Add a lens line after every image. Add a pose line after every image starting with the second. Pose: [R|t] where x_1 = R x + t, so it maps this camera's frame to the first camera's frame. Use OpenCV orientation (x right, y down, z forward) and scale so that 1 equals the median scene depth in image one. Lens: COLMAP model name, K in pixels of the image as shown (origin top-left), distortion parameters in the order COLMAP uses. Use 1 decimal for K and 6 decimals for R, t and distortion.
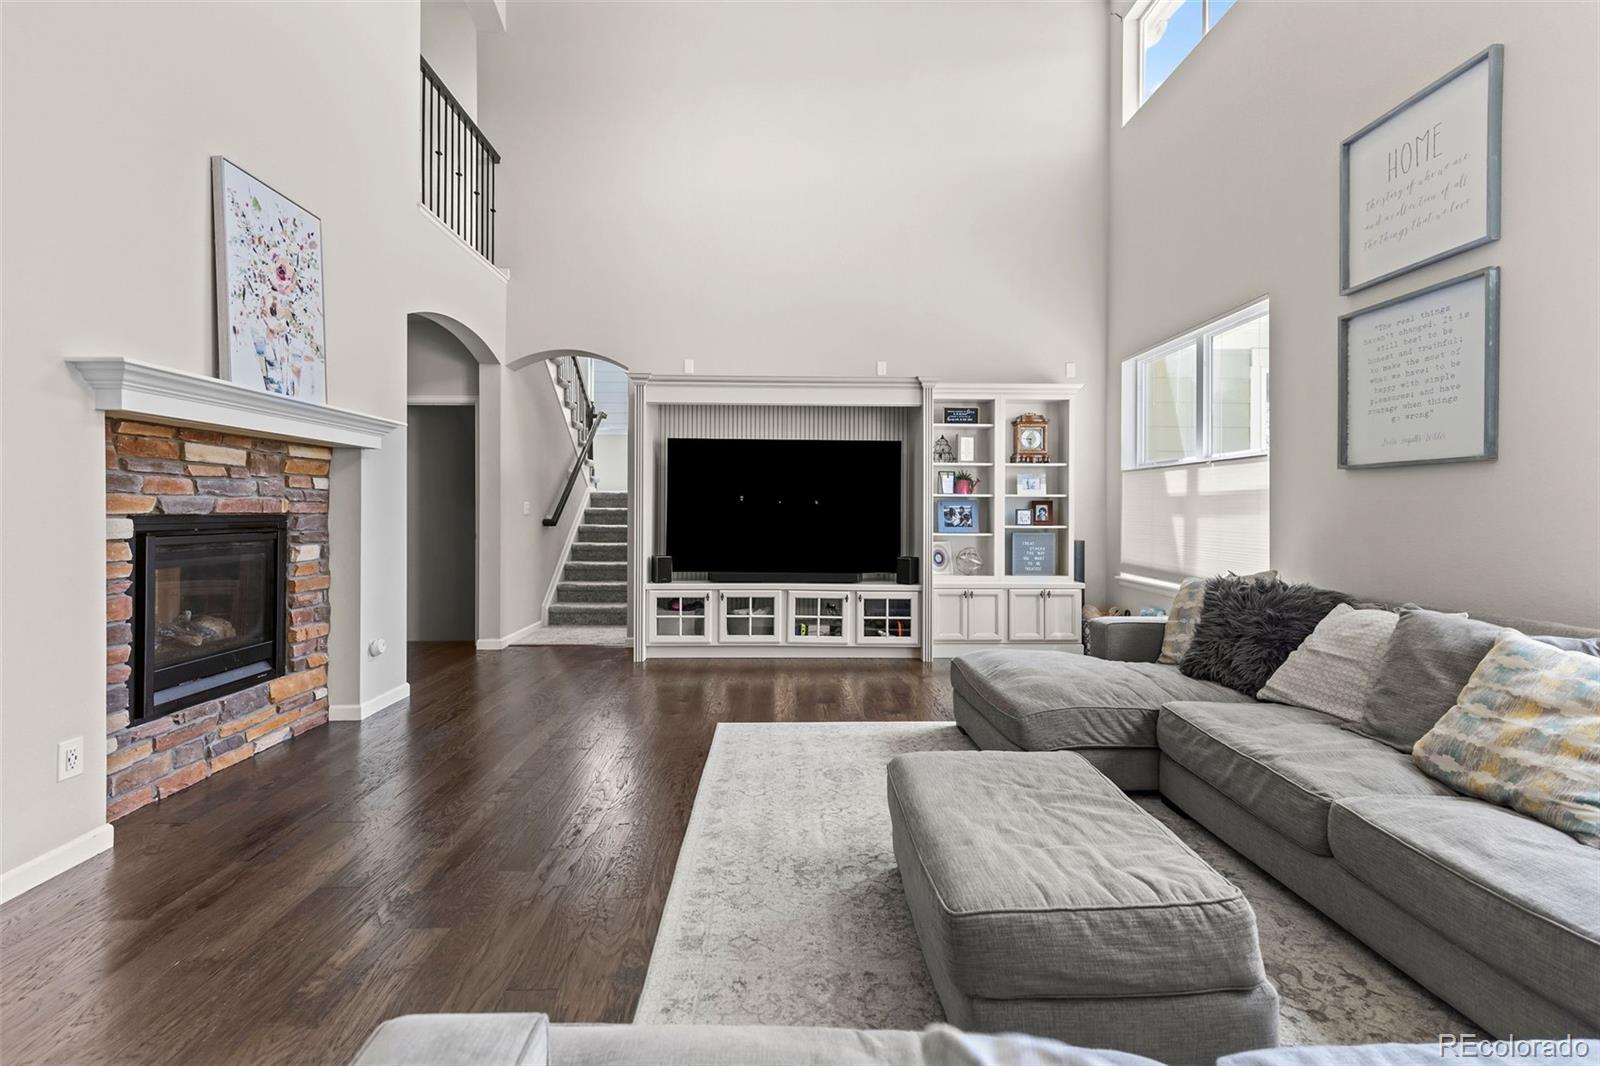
lens RADIAL K [[709.9, 0, 804.4], [0, 709.9, 513.5], [0, 0, 1]] dist [-0.001507, -0.000304]
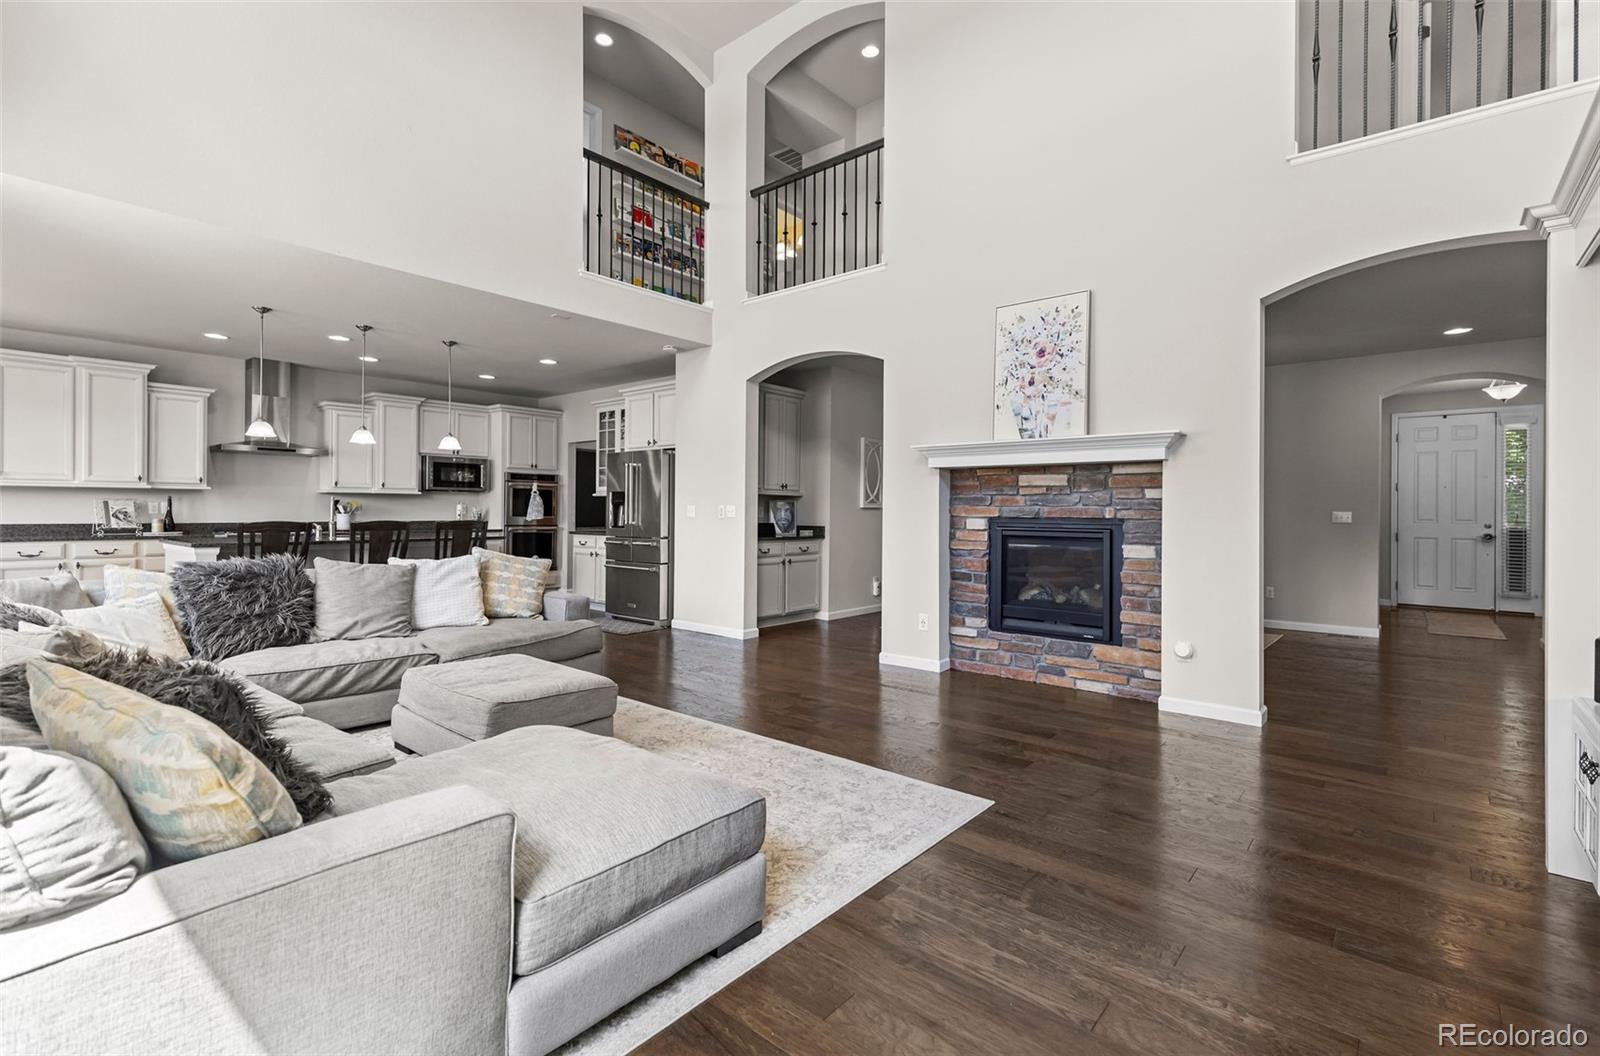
lens RADIAL K [[730.5, 0, 801.9], [0, 730.5, 508.5], [0, 0, 1]] dist [0.001221, -0.000055]
pose [[-0.670810, -0.011399, -0.741542, 0.685904], [-0.013620, 0.999903, -0.003050, -0.007464], [0.741504, 0.008054, -0.670900, 1.599629]]
